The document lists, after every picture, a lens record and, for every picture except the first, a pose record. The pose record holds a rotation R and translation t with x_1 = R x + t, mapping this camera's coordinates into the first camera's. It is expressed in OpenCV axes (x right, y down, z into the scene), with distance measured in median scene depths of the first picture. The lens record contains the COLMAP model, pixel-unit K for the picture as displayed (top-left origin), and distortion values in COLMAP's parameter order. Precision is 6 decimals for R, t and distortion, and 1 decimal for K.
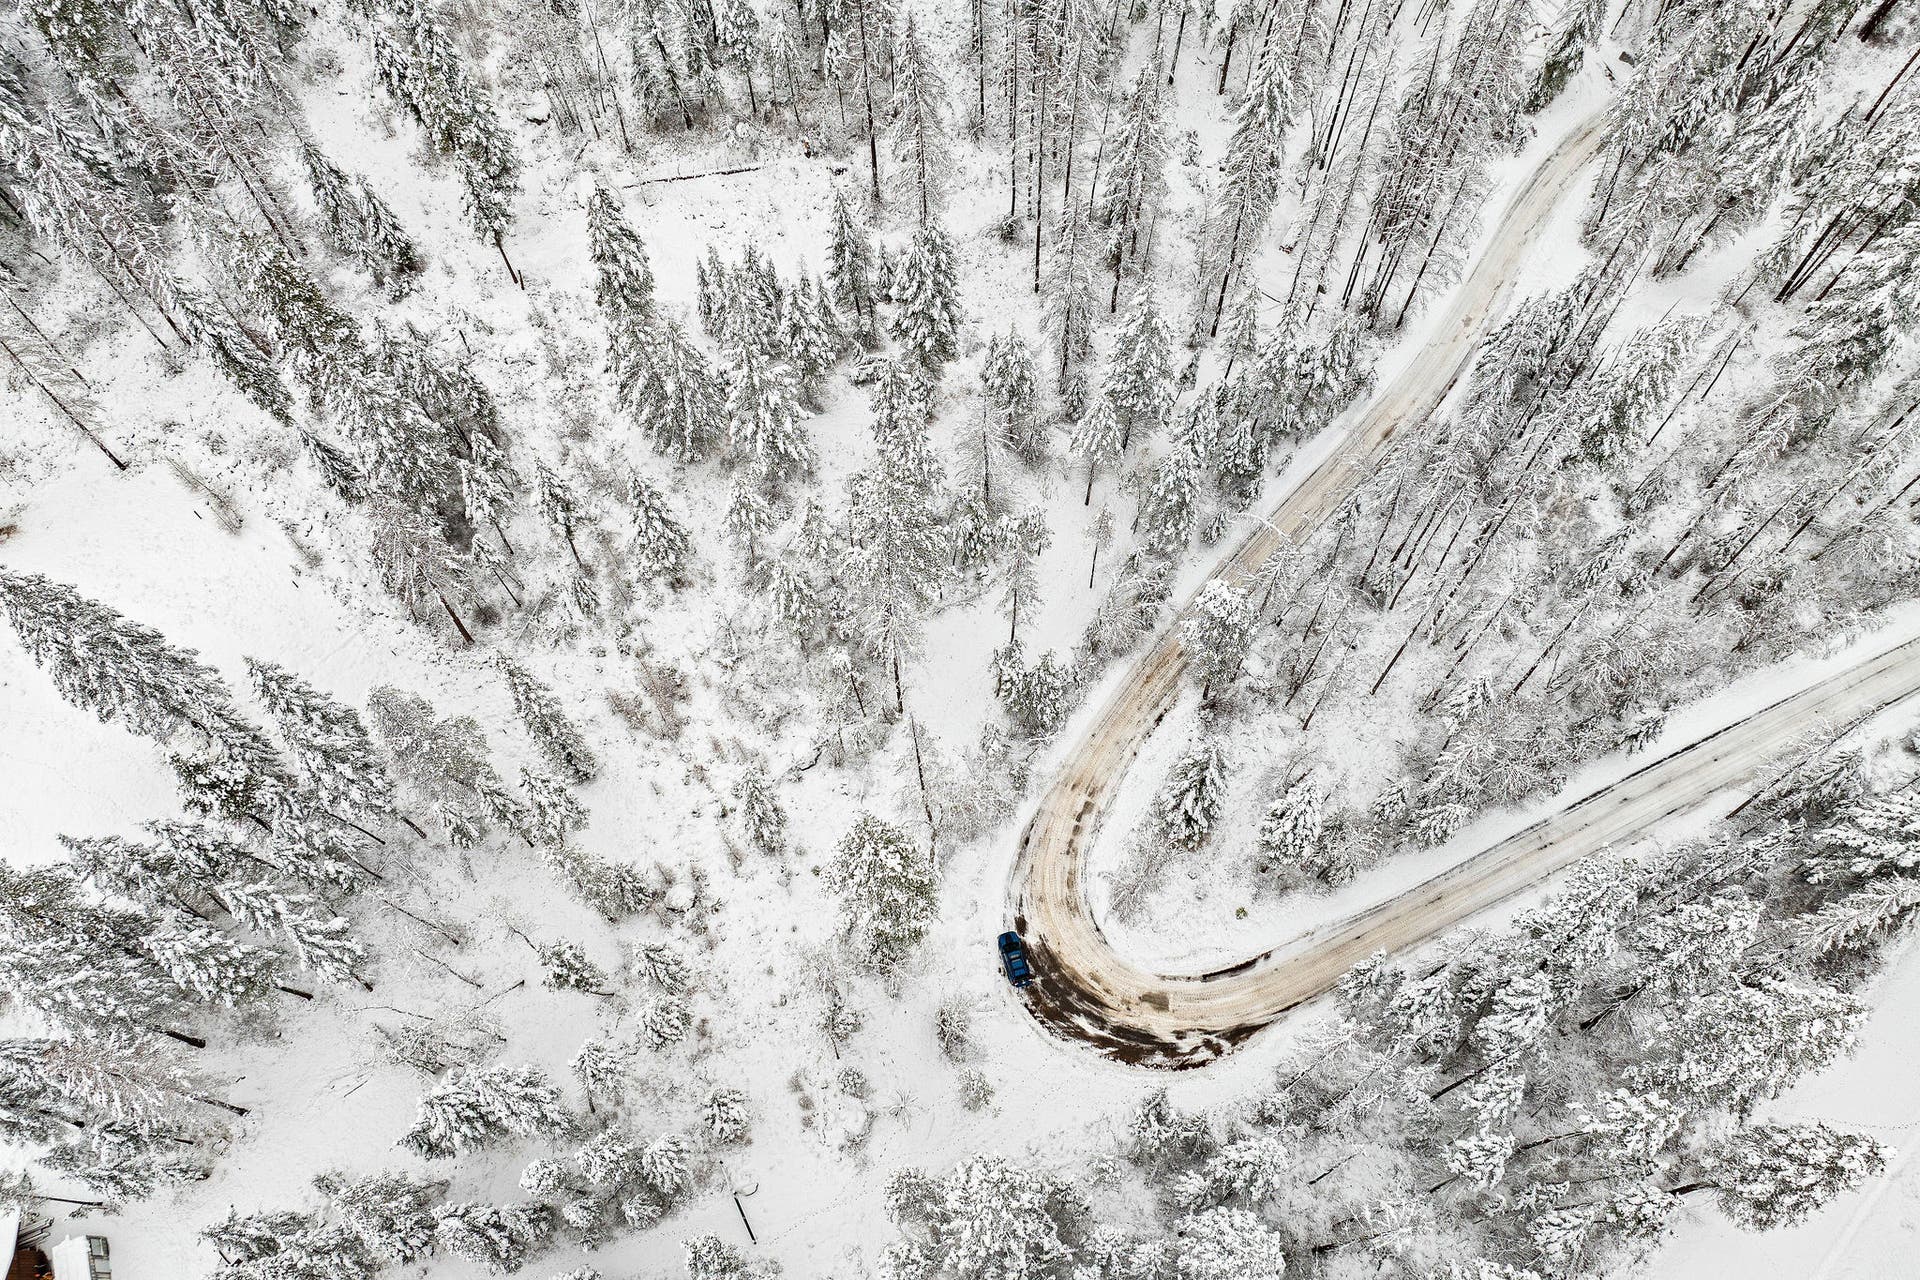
lens RADIAL K [[1353.6, 0, 955.9], [0, 1353.6, 645.6], [0, 0, 1]] dist [-0.037205, 0.006656]
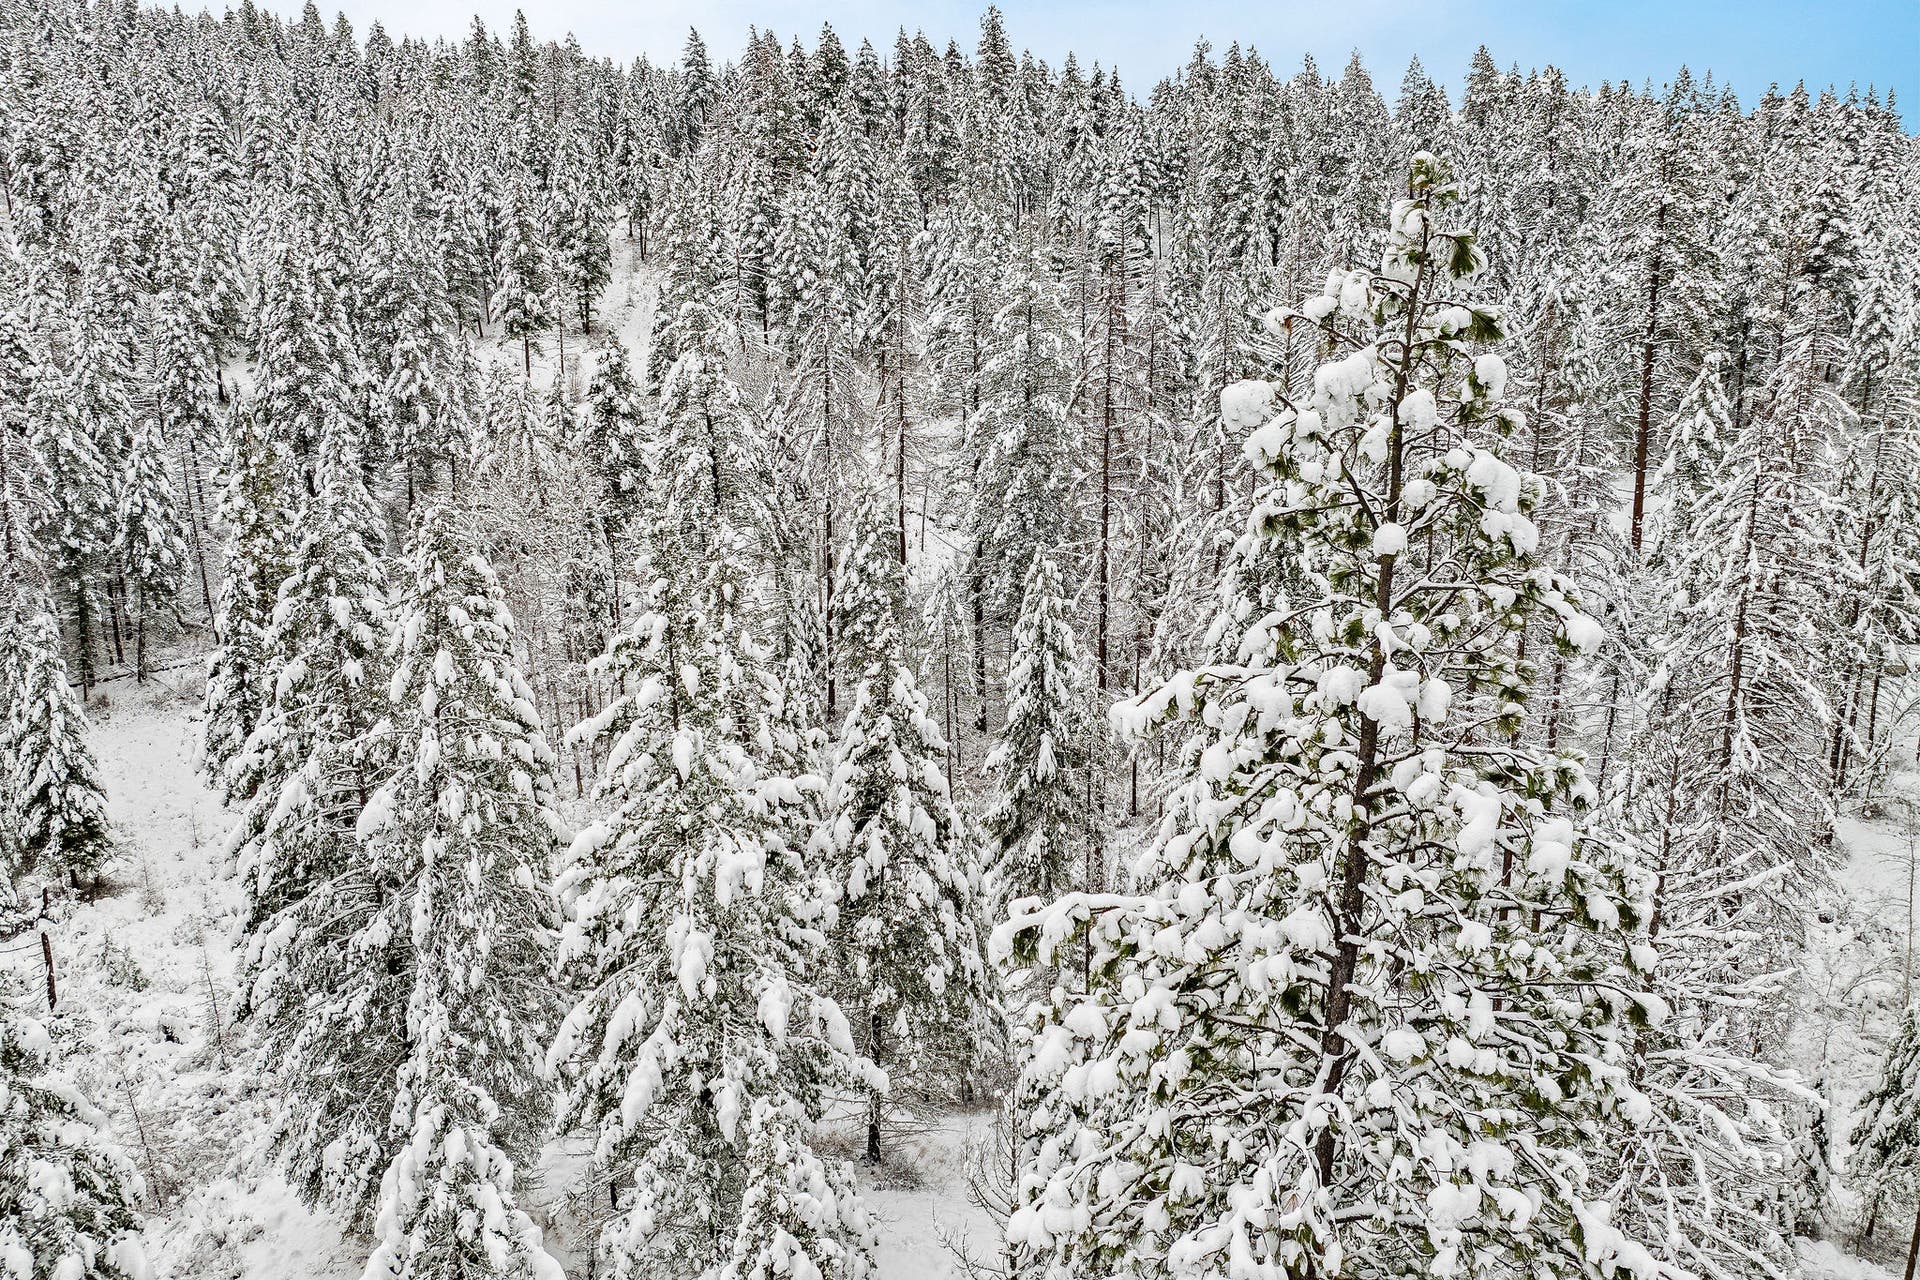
lens RADIAL K [[1353.6, 0, 955.9], [0, 1353.6, 645.6], [0, 0, 1]] dist [-0.037205, 0.006656]
pose [[0.990731, 0.032743, -0.131836, -0.058842], [-0.124070, 0.613286, -0.780055, -0.015618], [0.055312, 0.789182, 0.611664, 0.773934]]
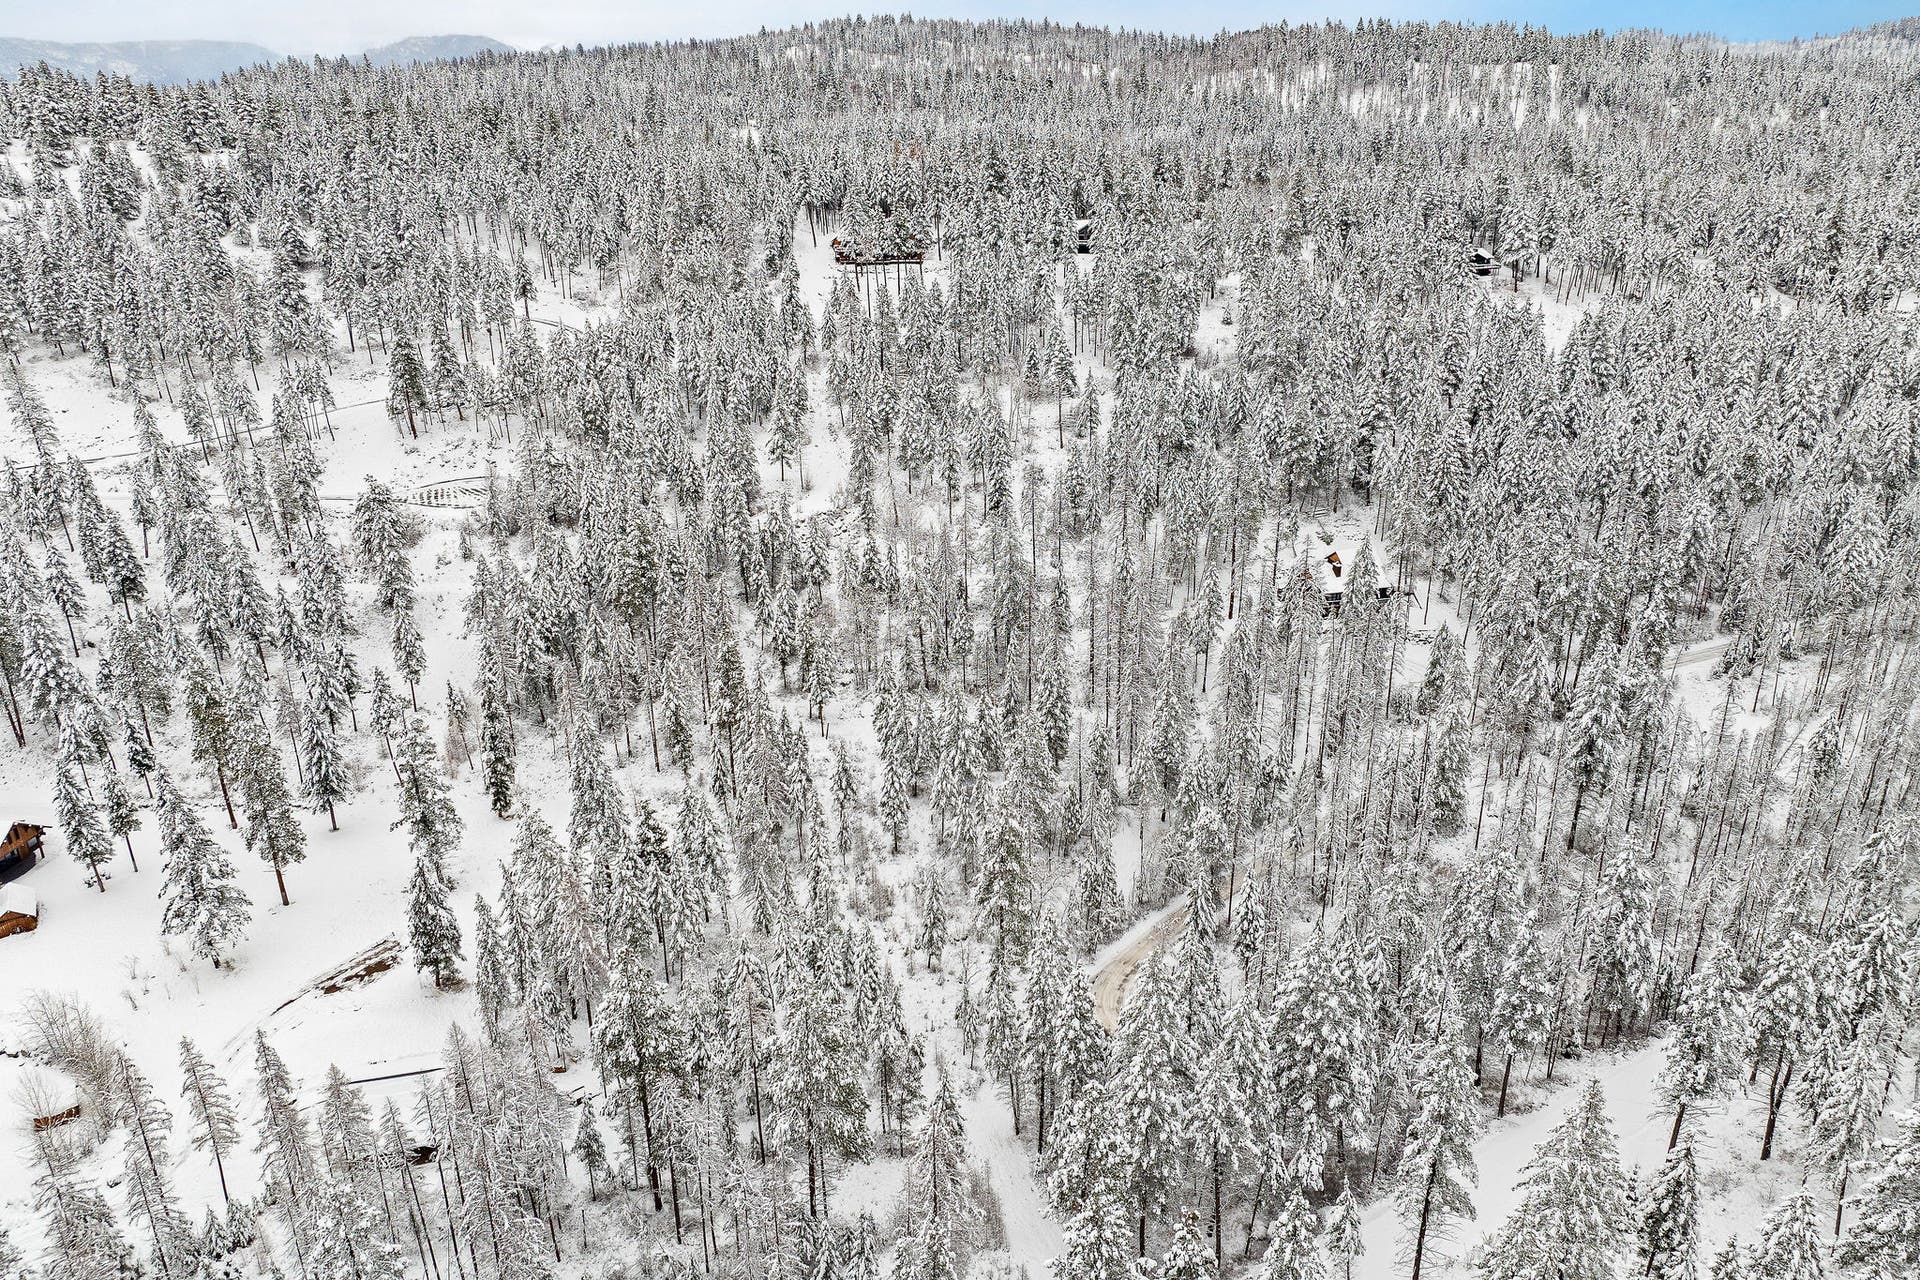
lens RADIAL K [[1353.6, 0, 955.9], [0, 1353.6, 645.6], [0, 0, 1]] dist [-0.037205, 0.006656]
pose [[0.991270, 0.040527, -0.125468, 0.075519], [-0.113756, 0.744009, -0.658415, 0.916584], [0.066666, 0.666940, 0.742123, -0.451817]]
